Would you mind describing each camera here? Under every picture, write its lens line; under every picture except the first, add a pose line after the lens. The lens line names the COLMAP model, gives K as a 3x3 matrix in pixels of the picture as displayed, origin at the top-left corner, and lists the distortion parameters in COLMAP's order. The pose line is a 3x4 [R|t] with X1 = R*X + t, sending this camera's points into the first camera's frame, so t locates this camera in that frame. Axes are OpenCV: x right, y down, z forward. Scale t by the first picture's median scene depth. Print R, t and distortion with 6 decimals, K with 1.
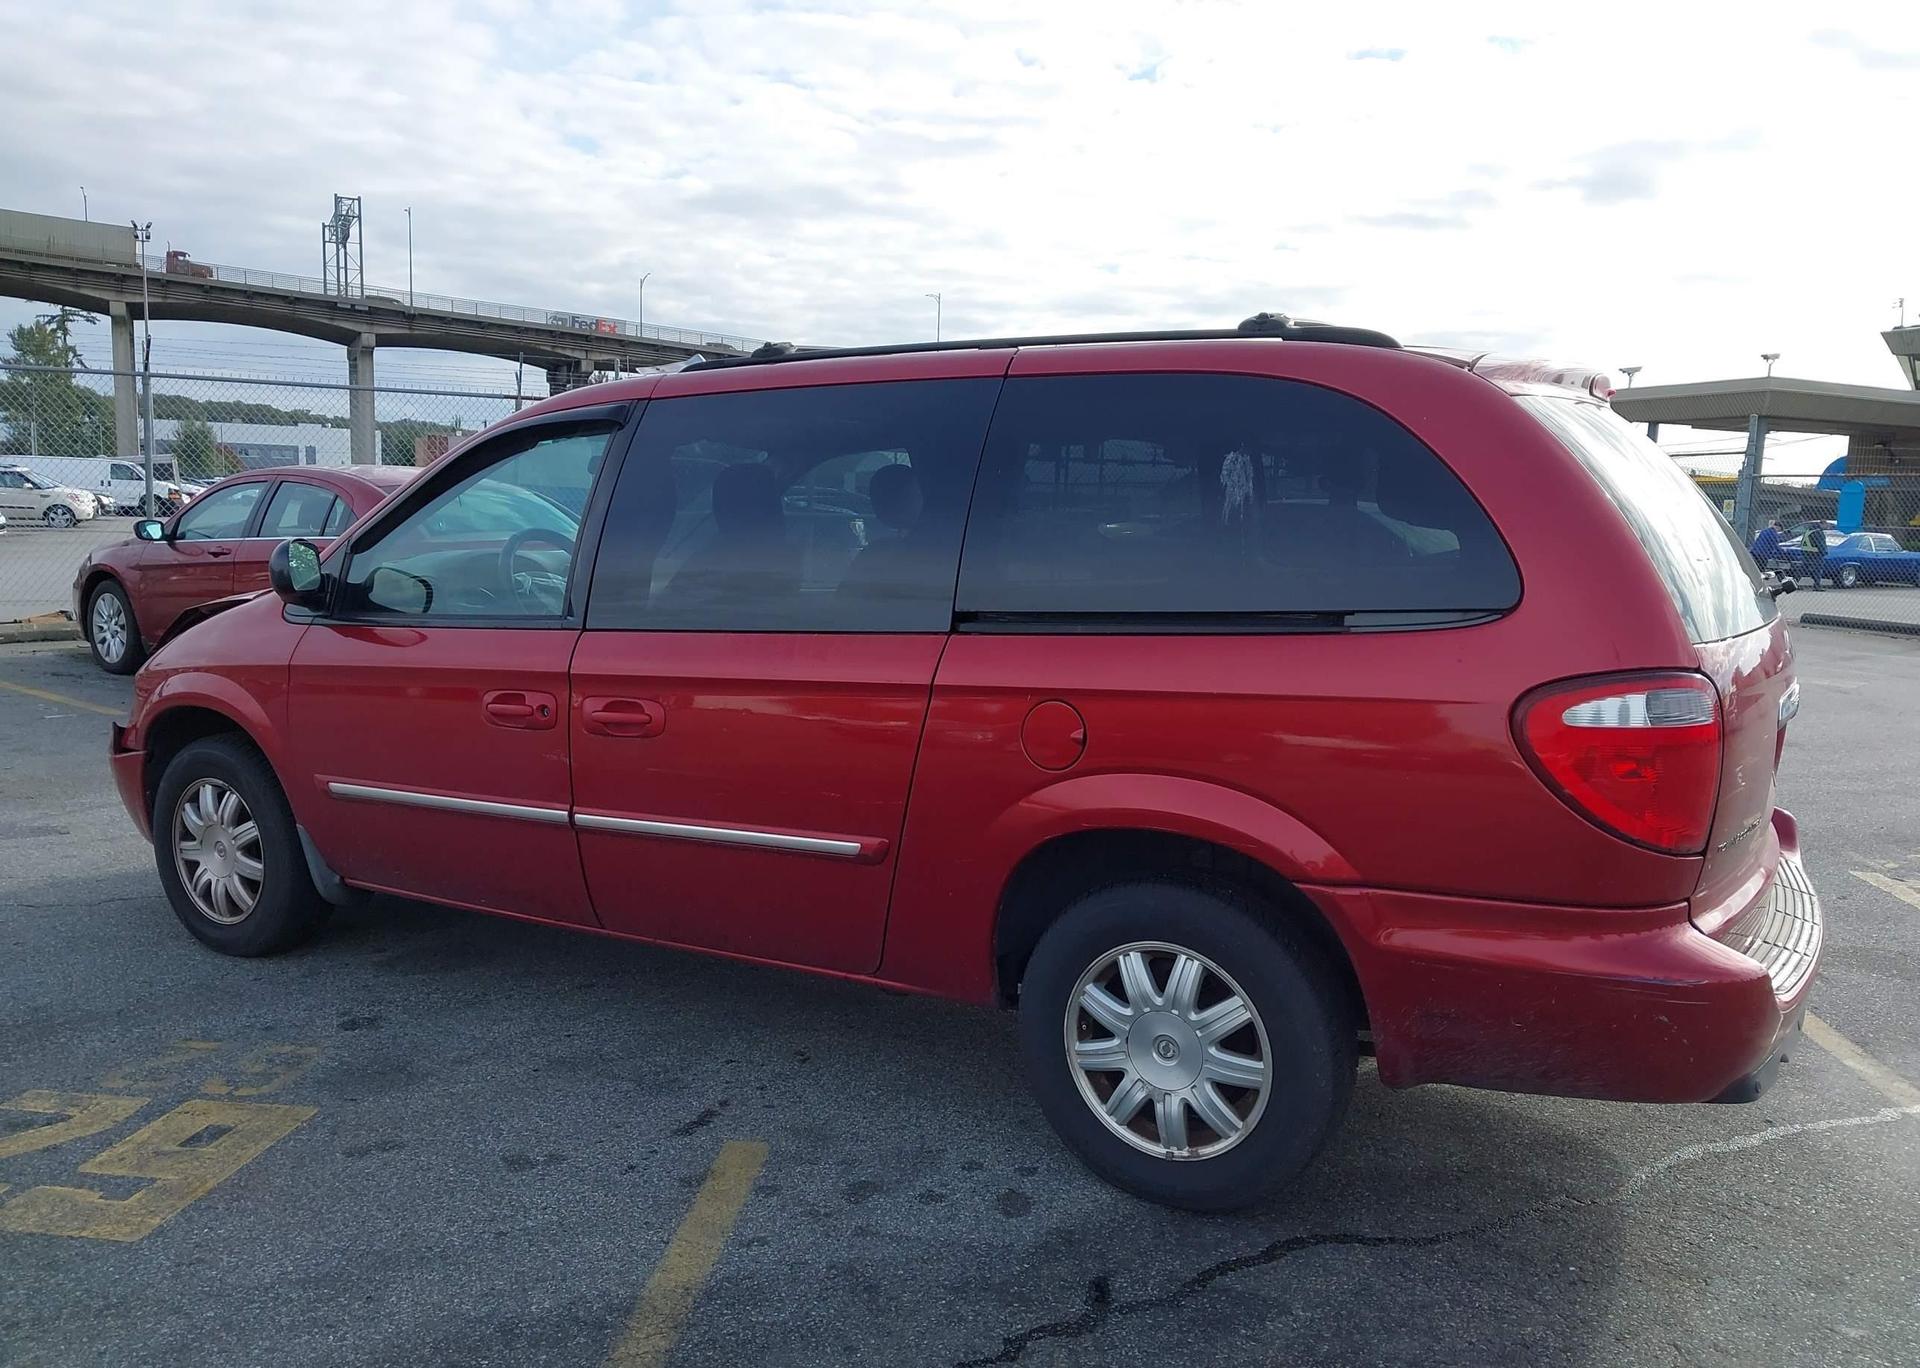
lens RADIAL K [[1540.3, 0, 965.6], [0, 1540.3, 683.1], [0, 0, 1]] dist [0.011491, -0.007243]
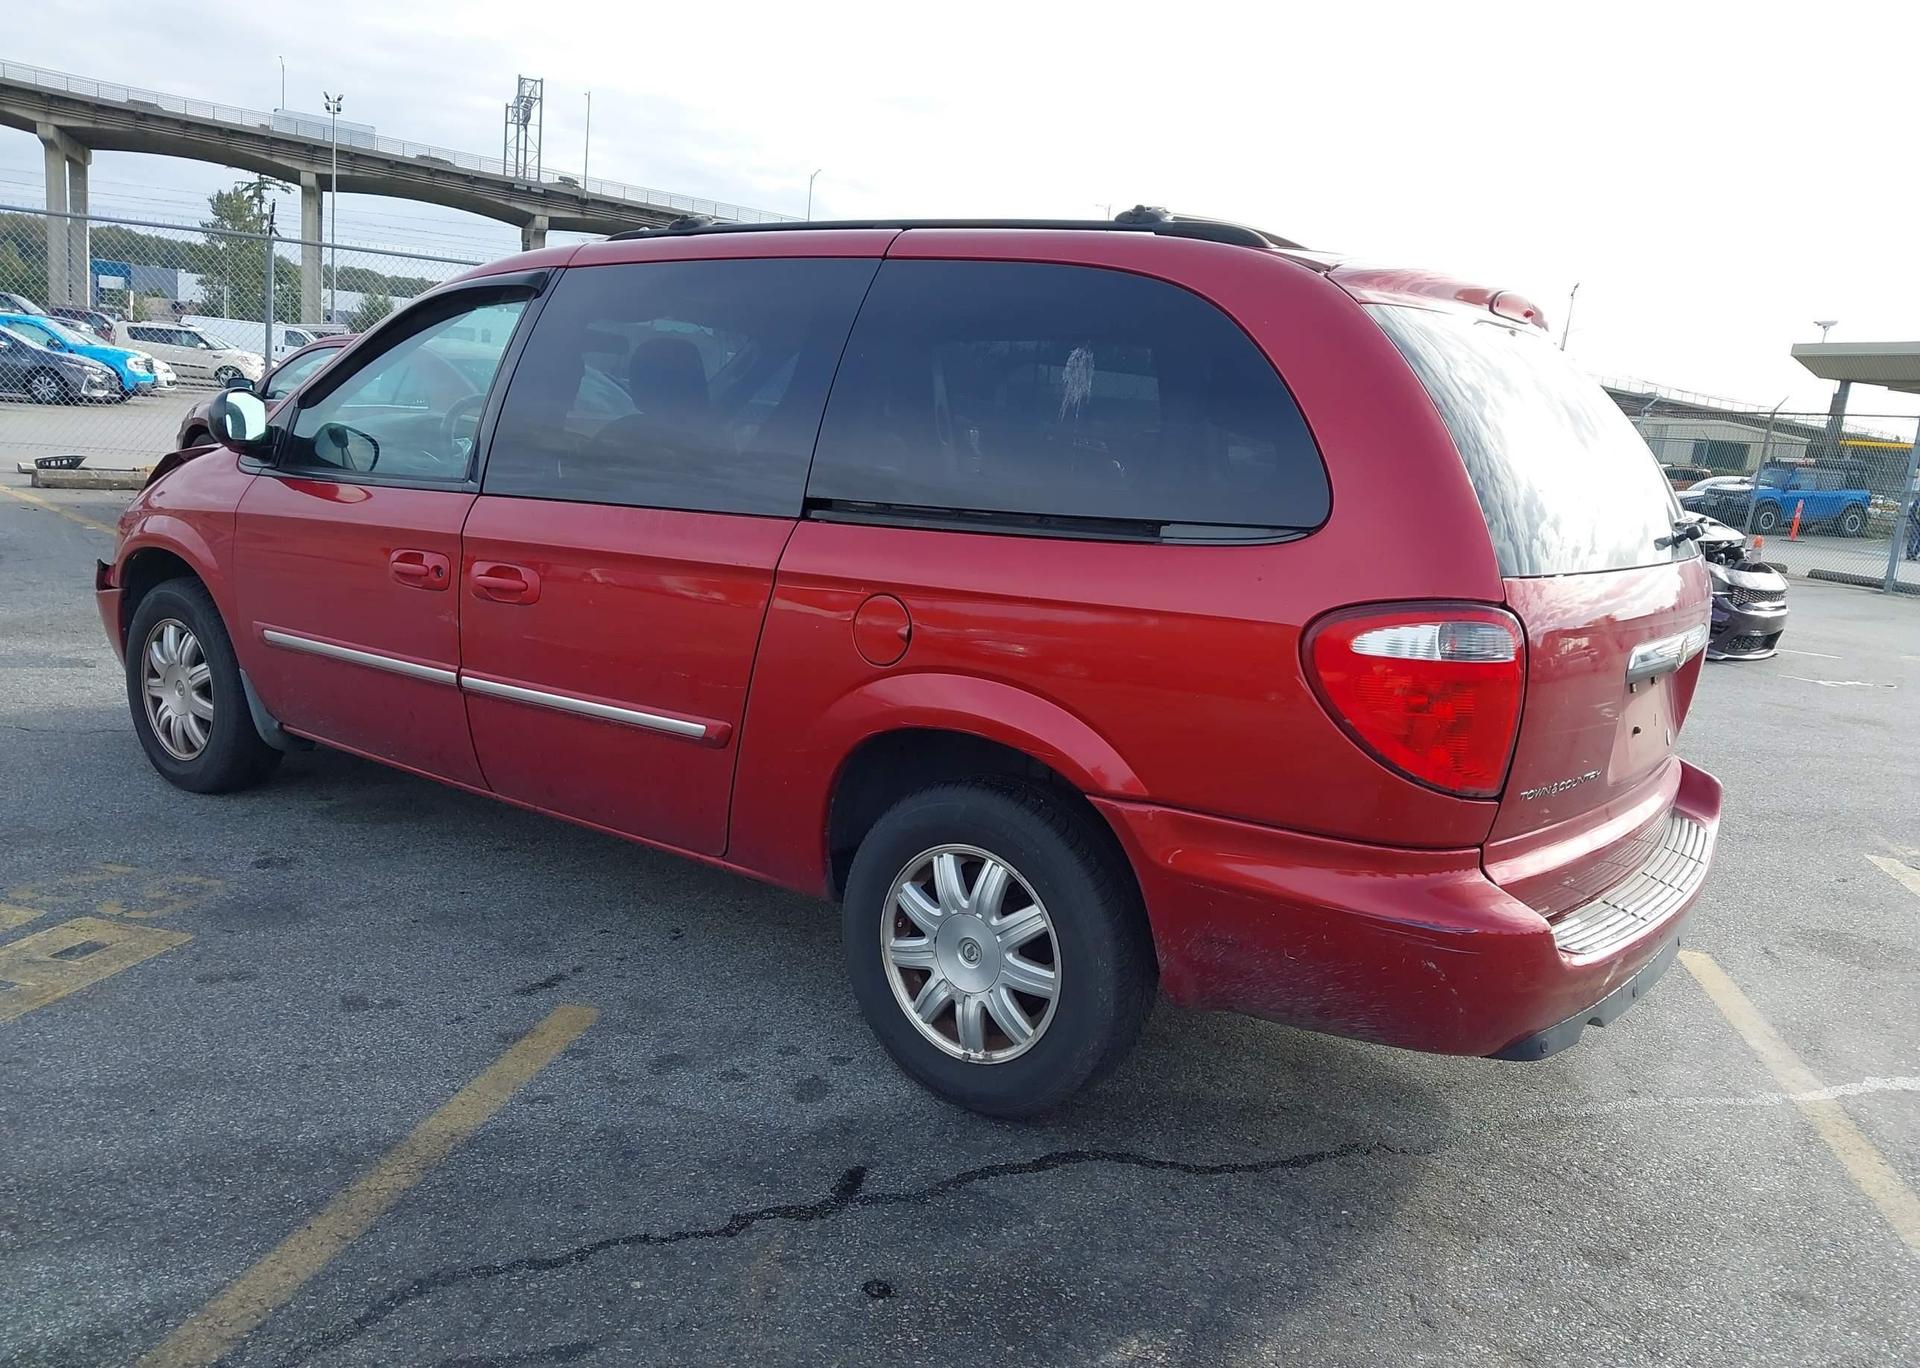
lens RADIAL K [[1540.3, 0, 965.1], [0, 1540.3, 689.3], [0, 0, 1]] dist [0.011491, -0.007243]
pose [[0.992797, 0.079772, -0.089388, 0.189015], [-0.074454, 0.995337, 0.061325, 0.007703], [0.093863, -0.054228, 0.994107, 0.023289]]
